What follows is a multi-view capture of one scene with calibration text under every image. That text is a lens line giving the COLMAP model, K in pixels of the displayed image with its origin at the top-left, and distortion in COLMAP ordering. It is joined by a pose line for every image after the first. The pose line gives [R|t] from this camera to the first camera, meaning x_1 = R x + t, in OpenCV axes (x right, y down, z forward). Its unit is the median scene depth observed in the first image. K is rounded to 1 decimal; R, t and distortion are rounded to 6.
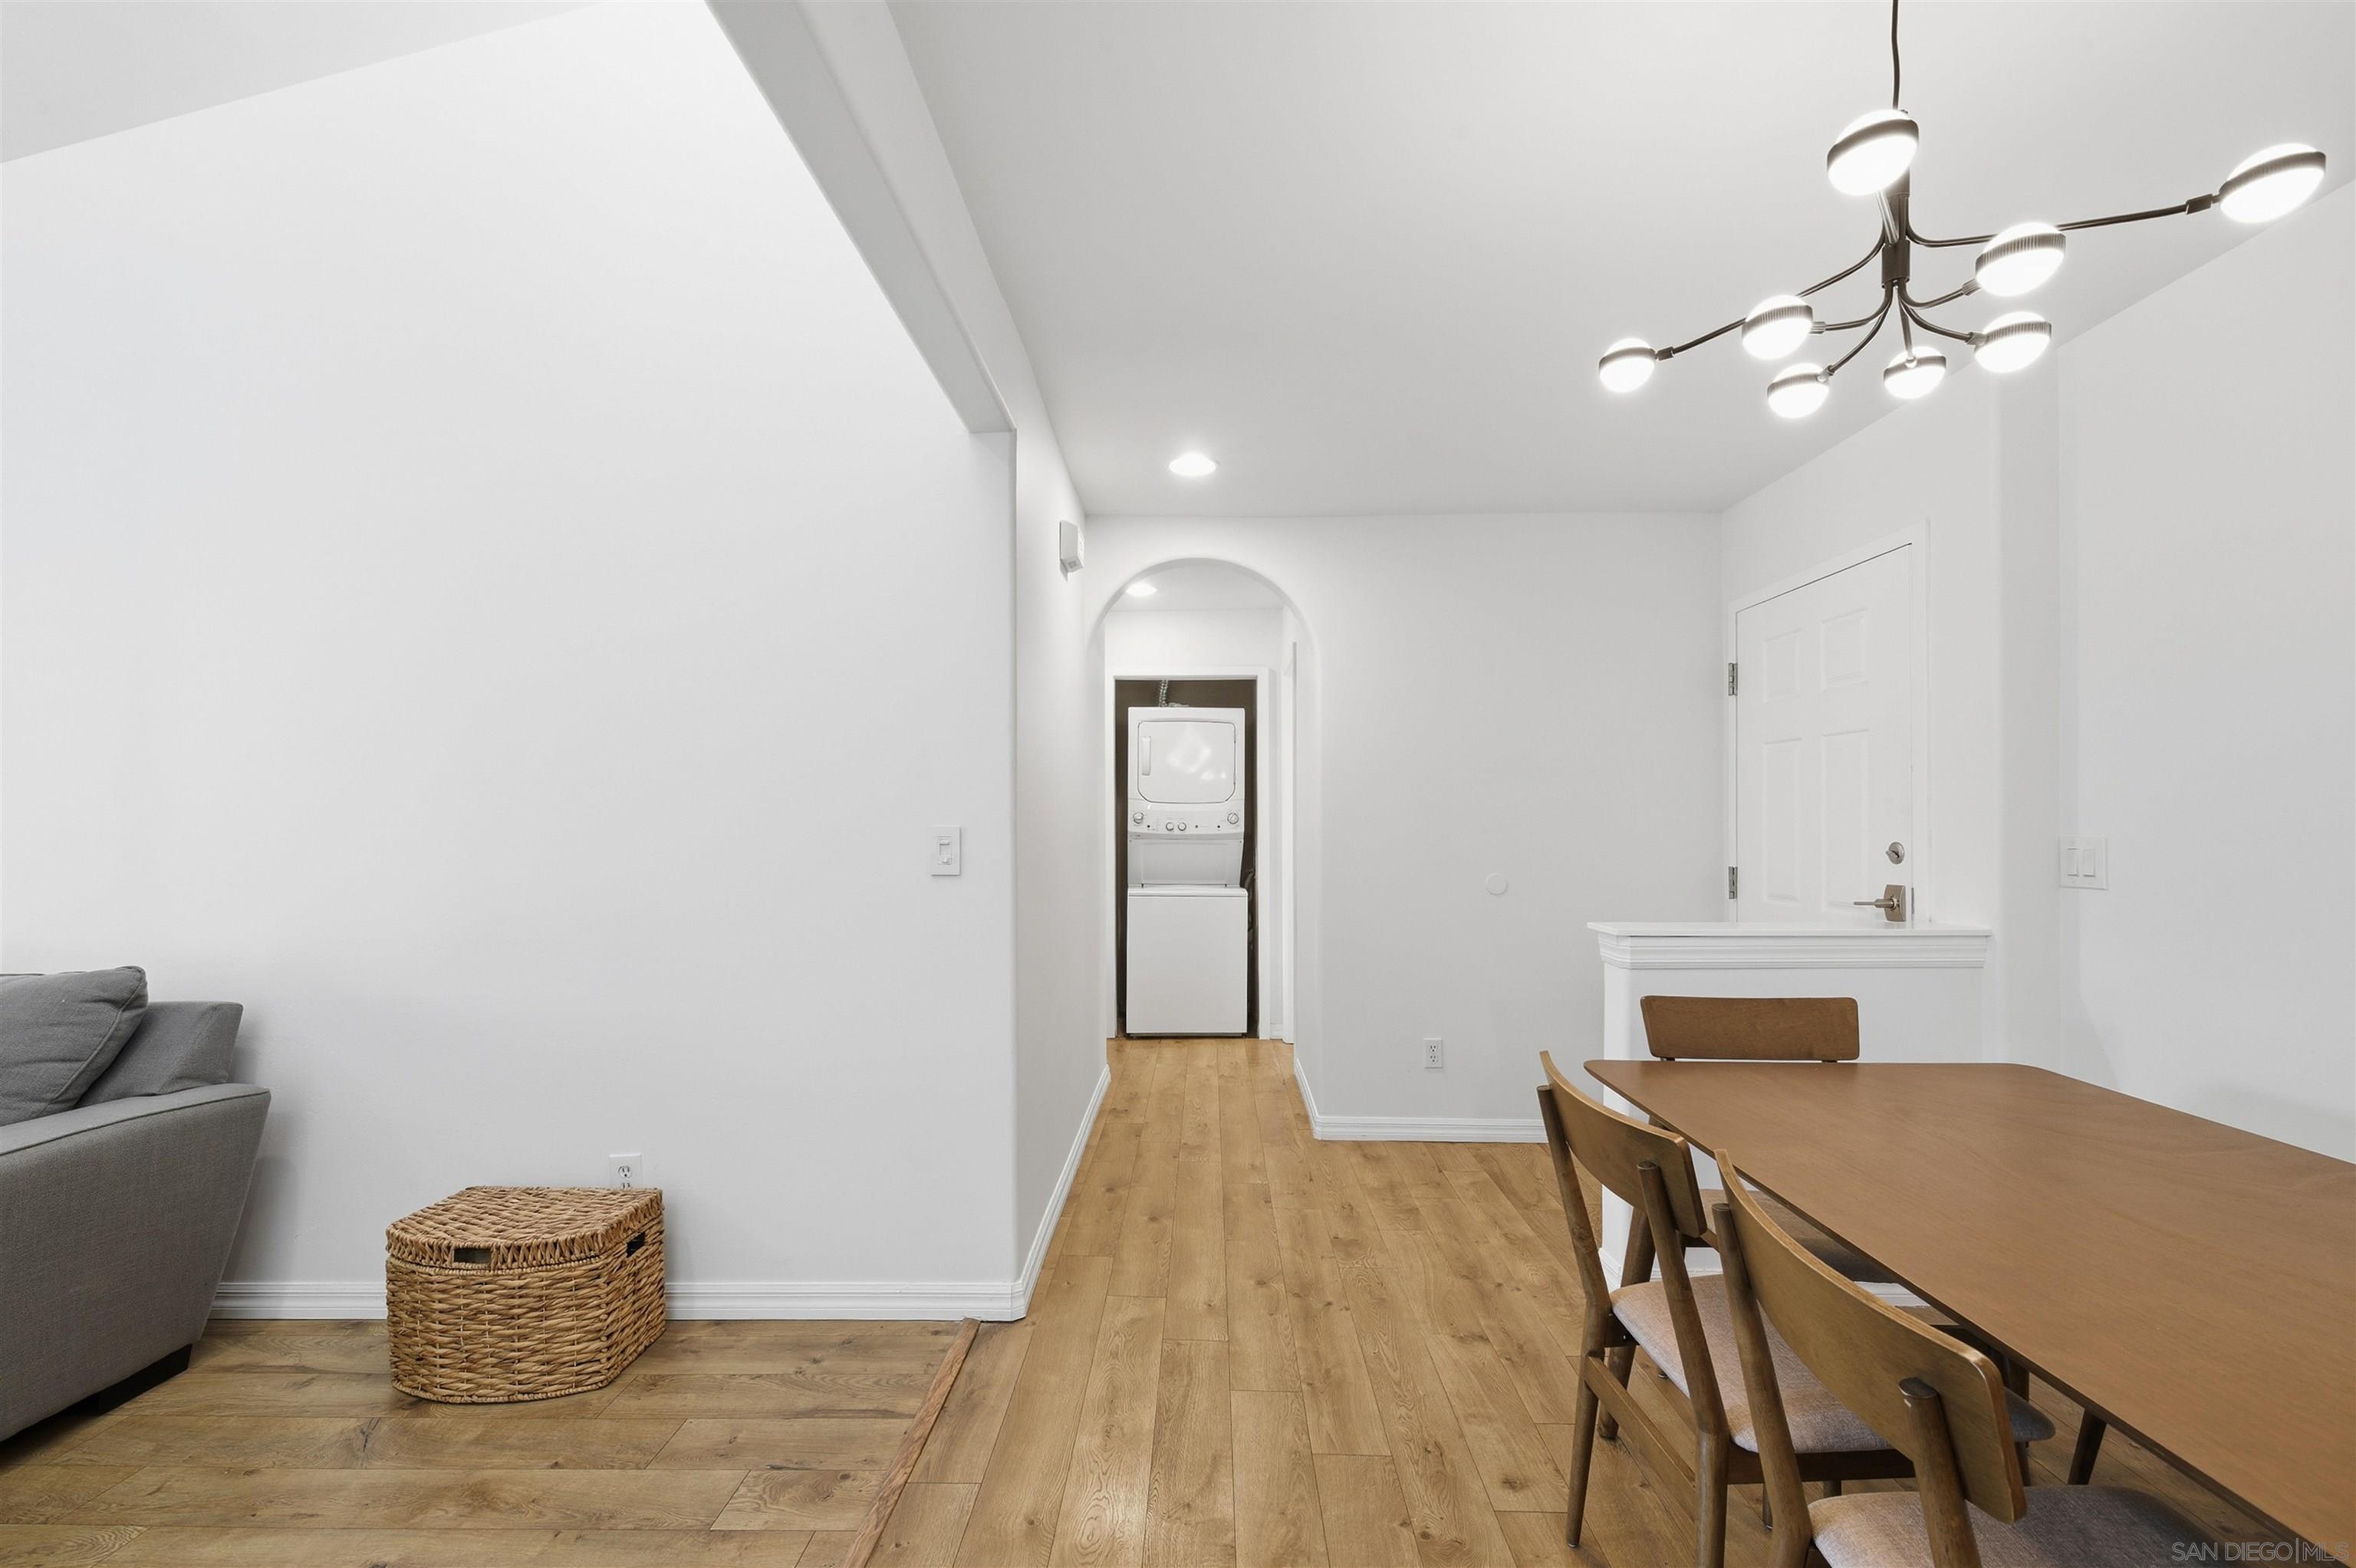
lens RADIAL K [[978.6, 0, 1191.4], [0, 978.6, 828.8], [0, 0, 1]] dist [-0.000132, -0.000339]
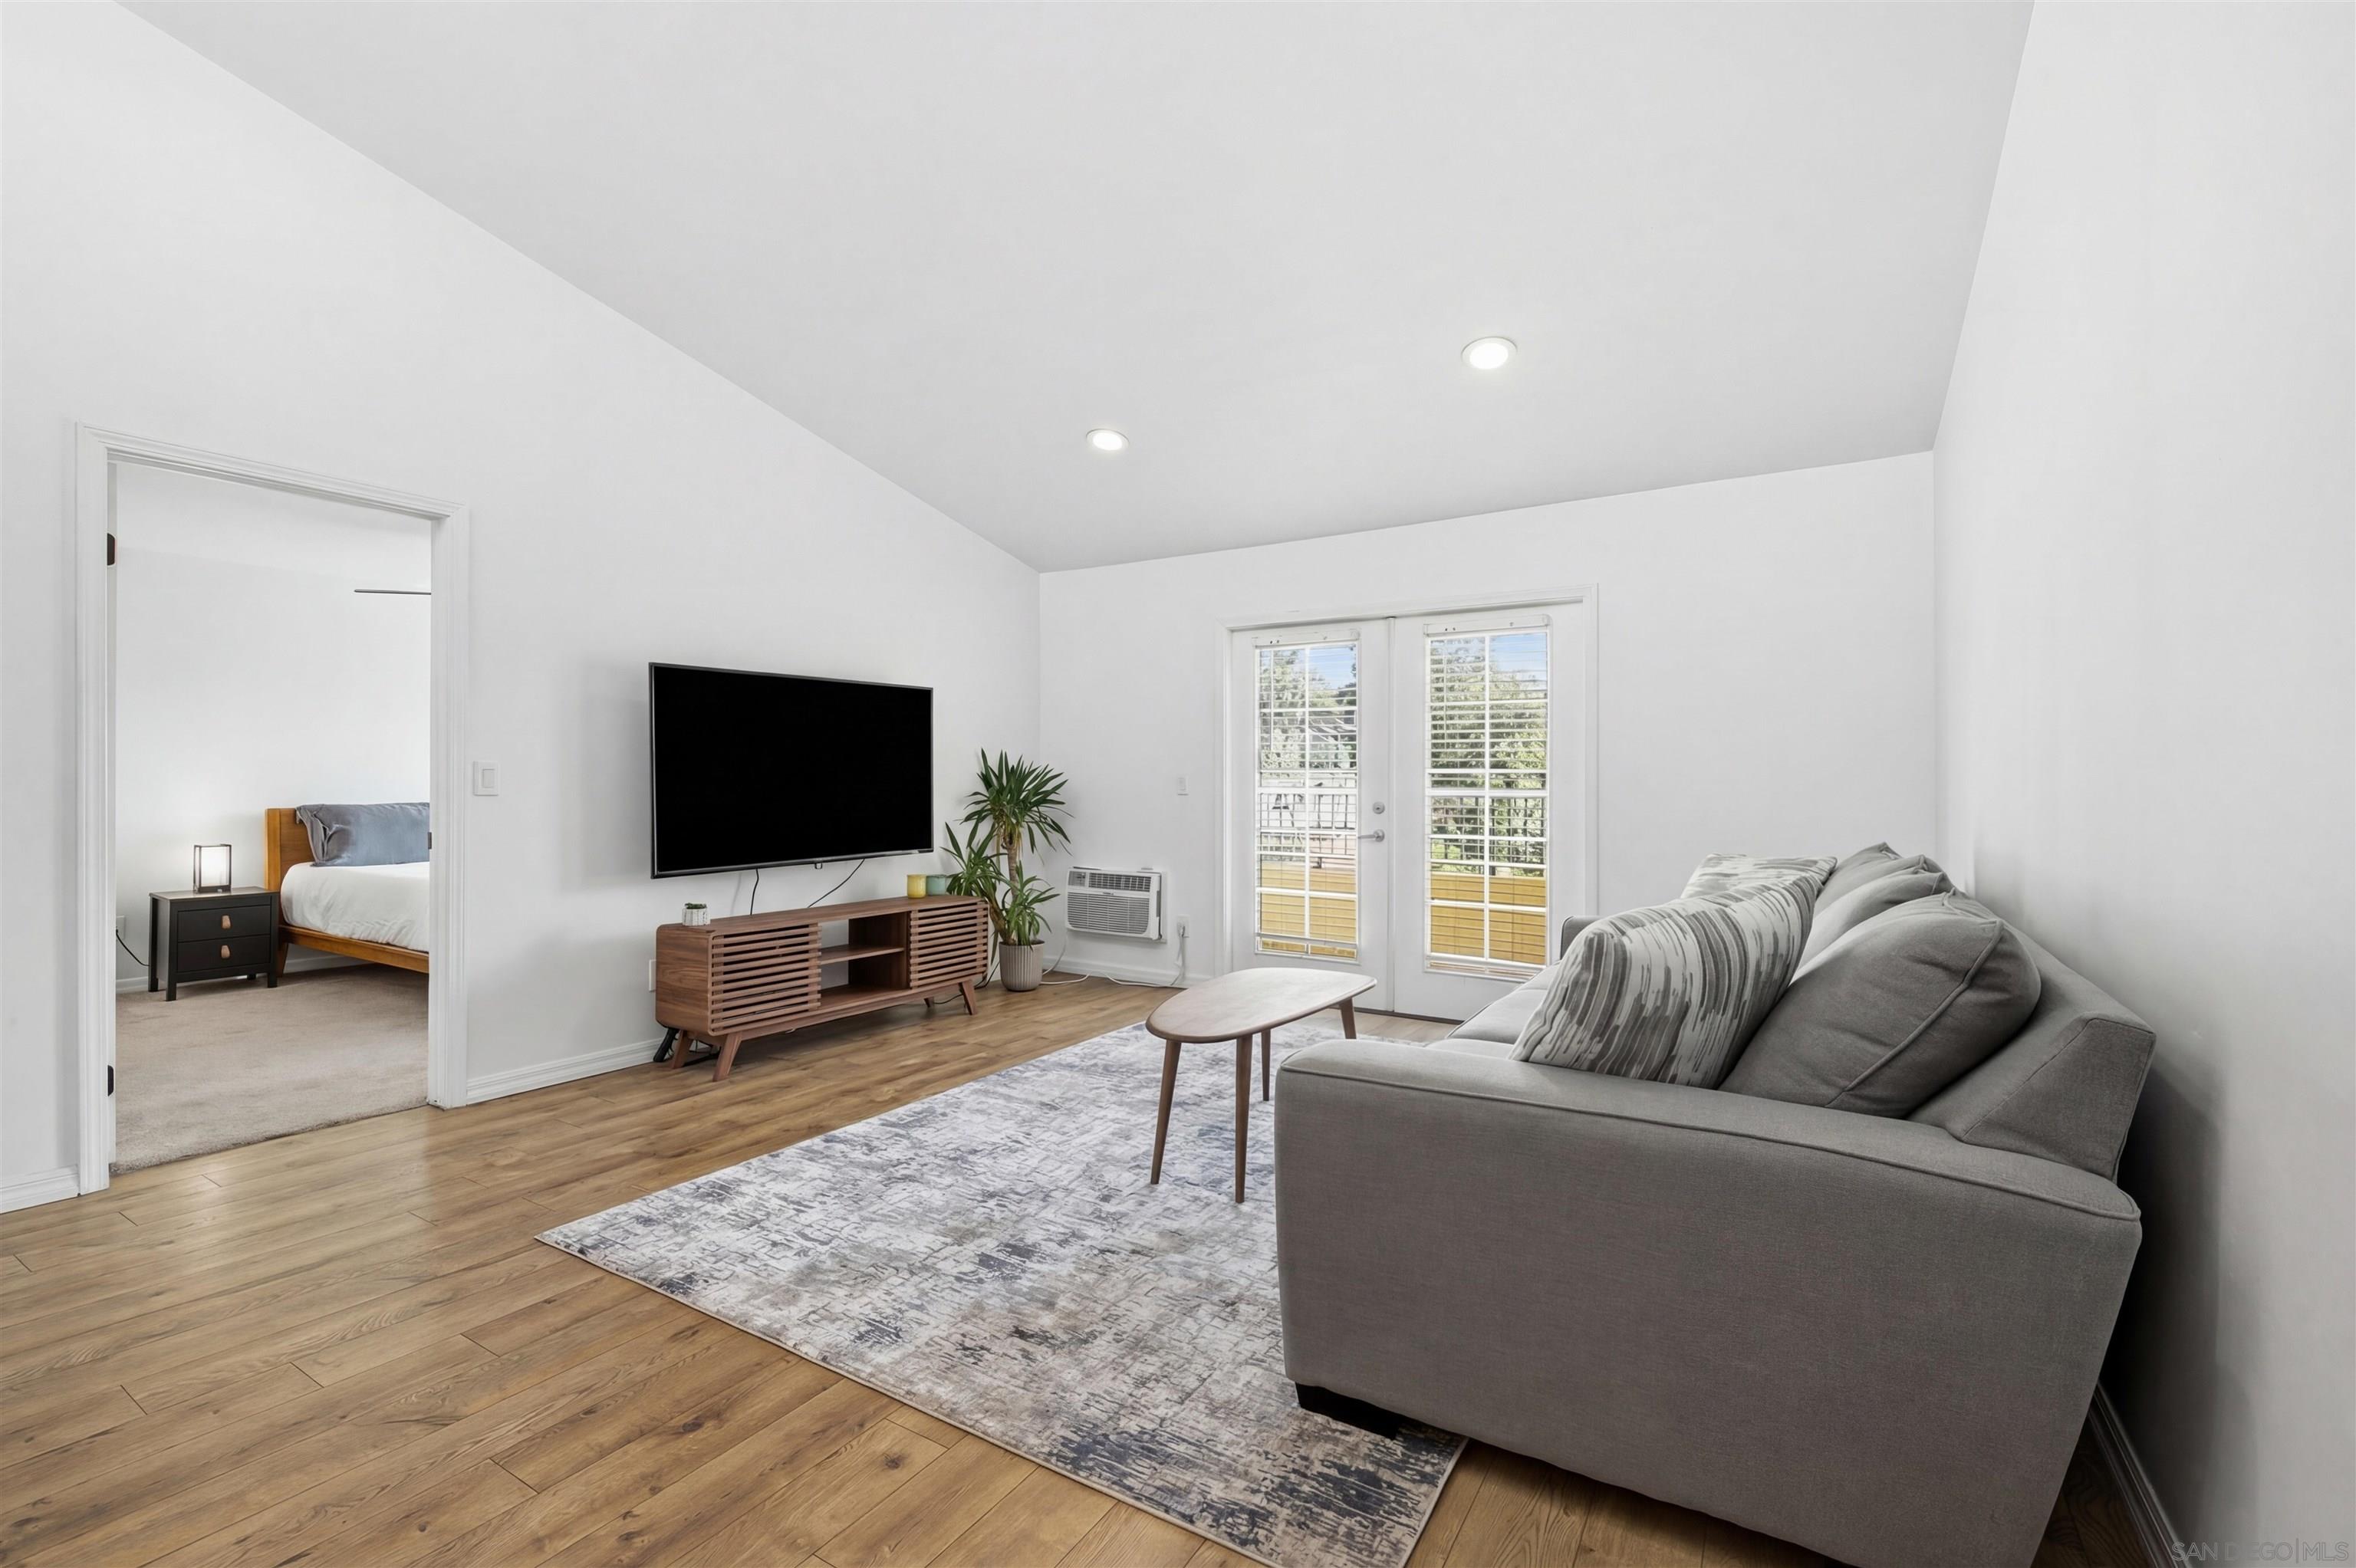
lens RADIAL K [[992.4, 0, 1179.7], [0, 992.4, 791.7], [0, 0, 1]] dist [0.000040, -0.000198]
pose [[-0.497946, 0.008674, -0.867164, -0.292169], [-0.004188, 0.999914, 0.012407, 0.054457], [0.867198, 0.009809, -0.497867, 0.840955]]
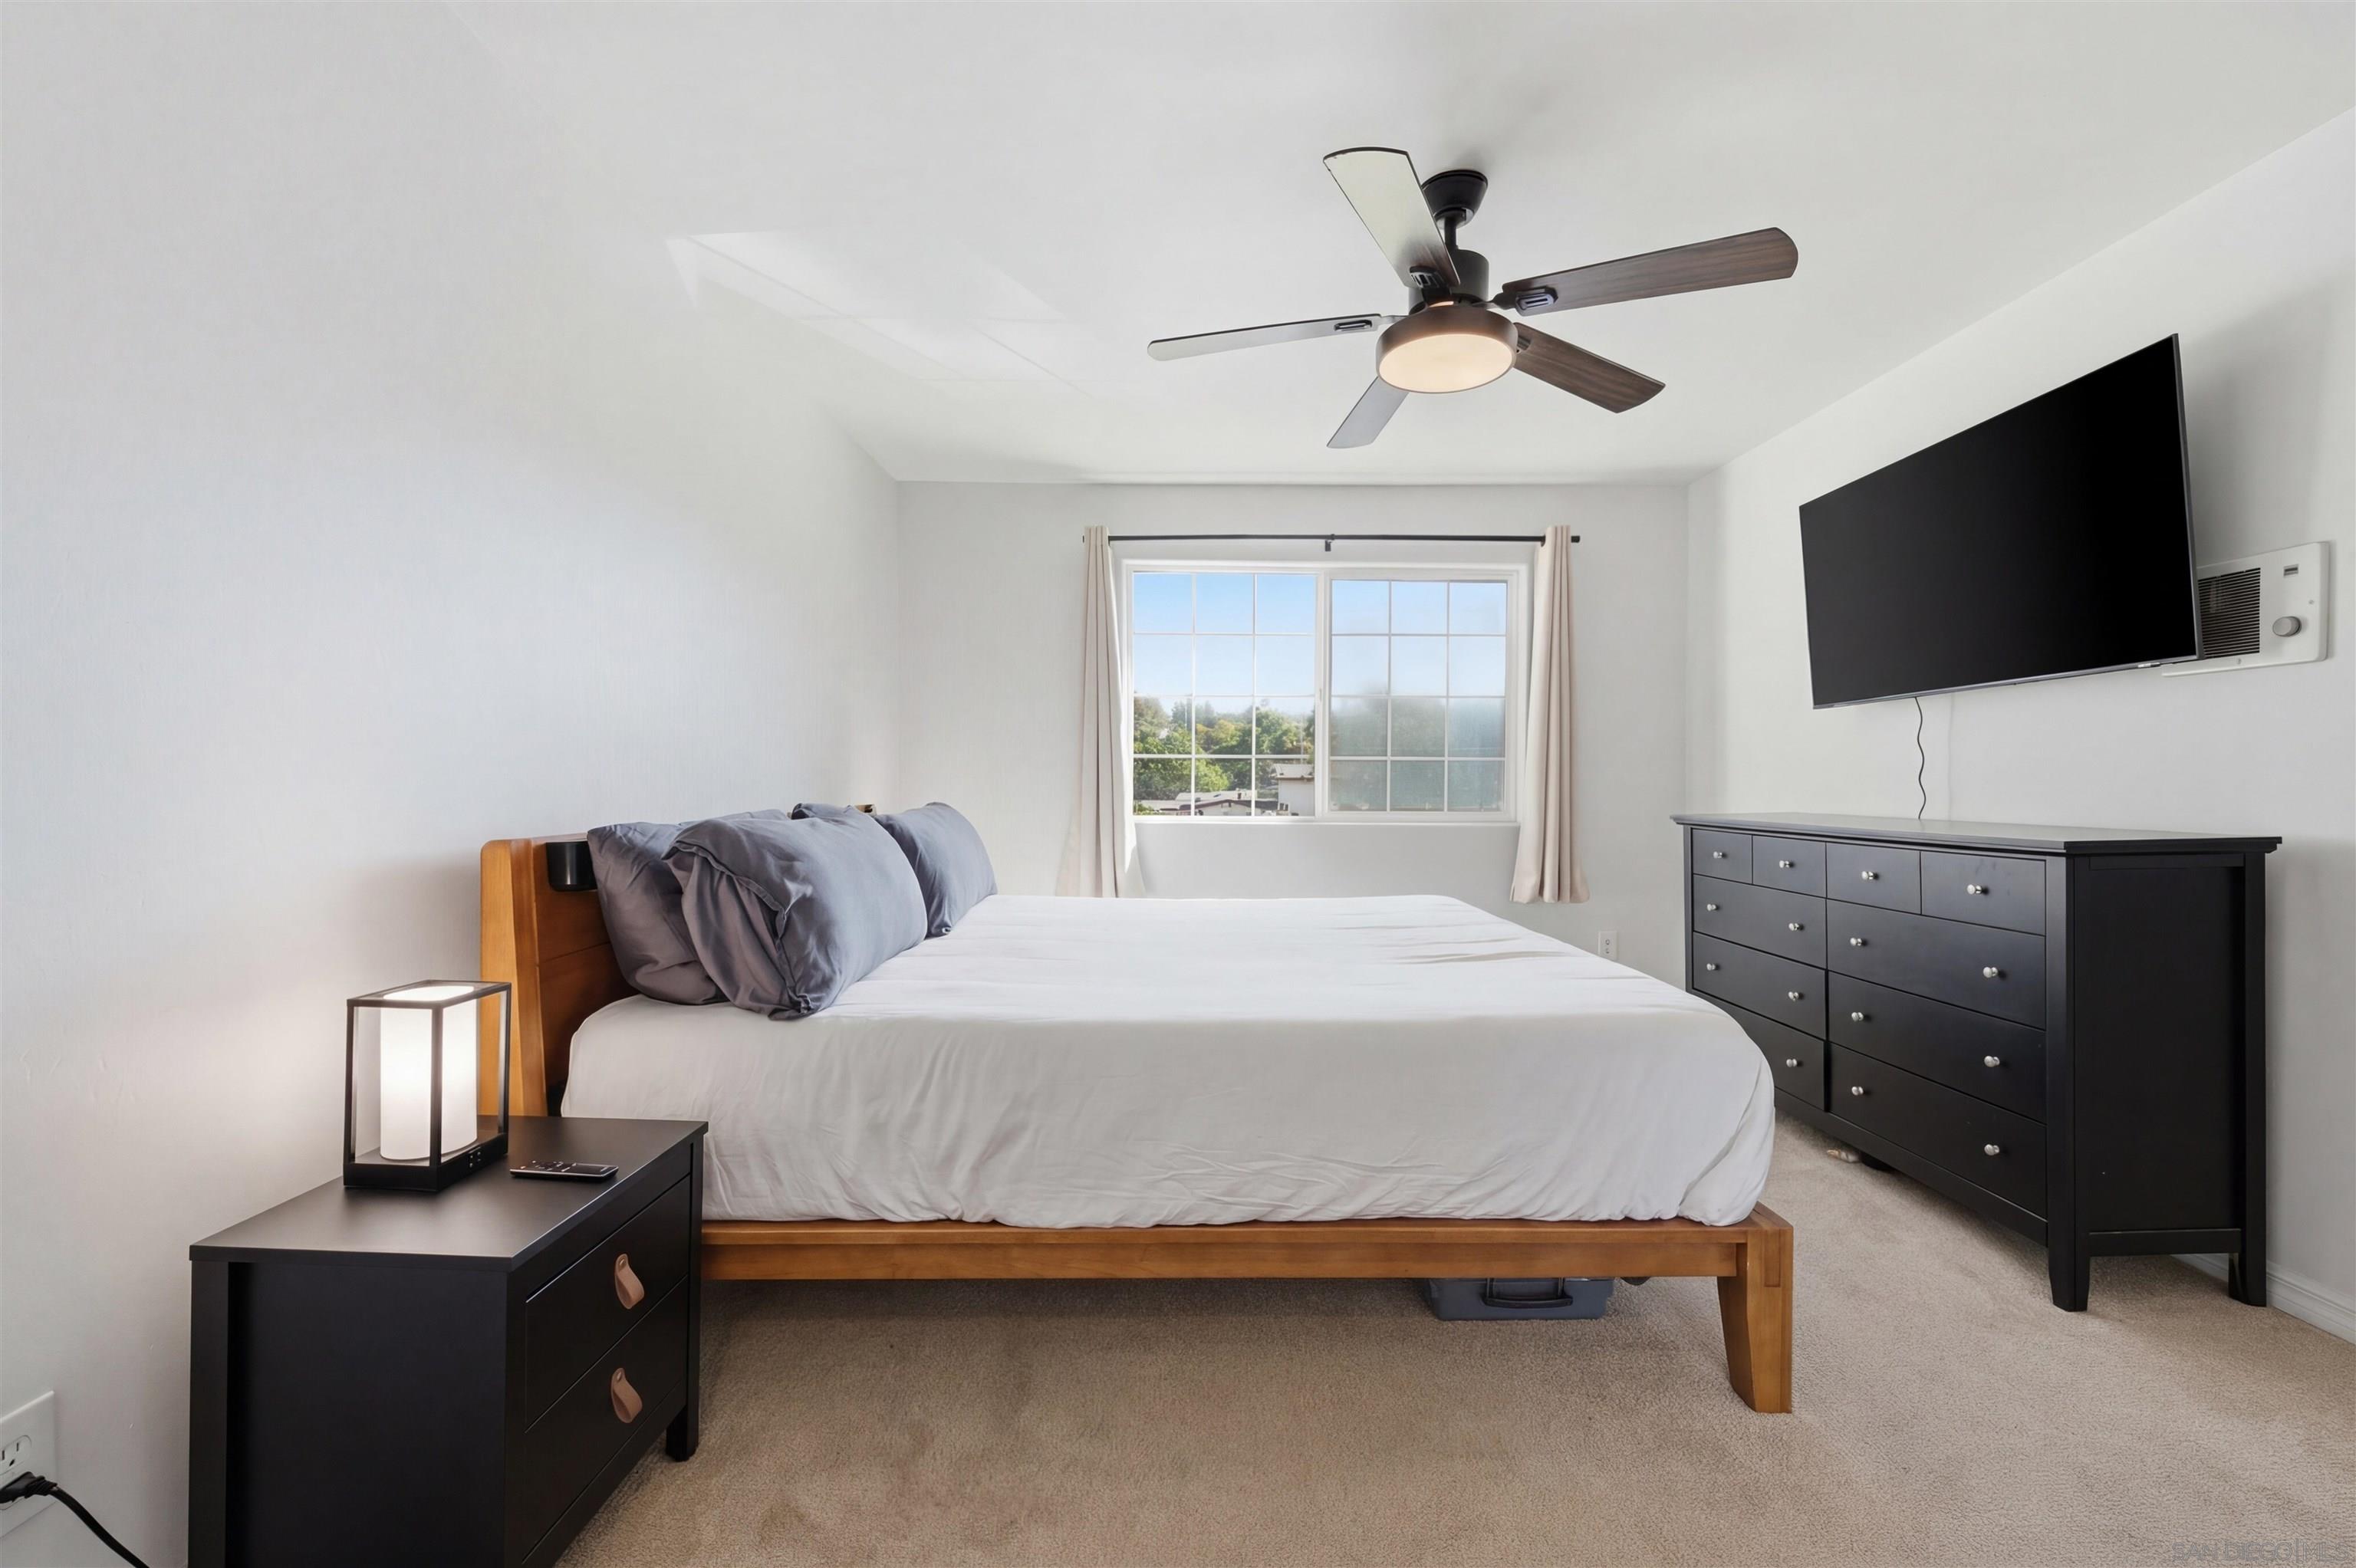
lens RADIAL K [[933.1, 0, 1194.8], [0, 933.1, 788.4], [0, 0, 1]] dist [0.000510, -0.000064]
pose [[0.045187, 0.016716, -0.998839, -0.634571], [-0.005876, 0.999847, 0.016467, 0.085435], [0.998961, 0.005125, 0.045279, -1.901140]]
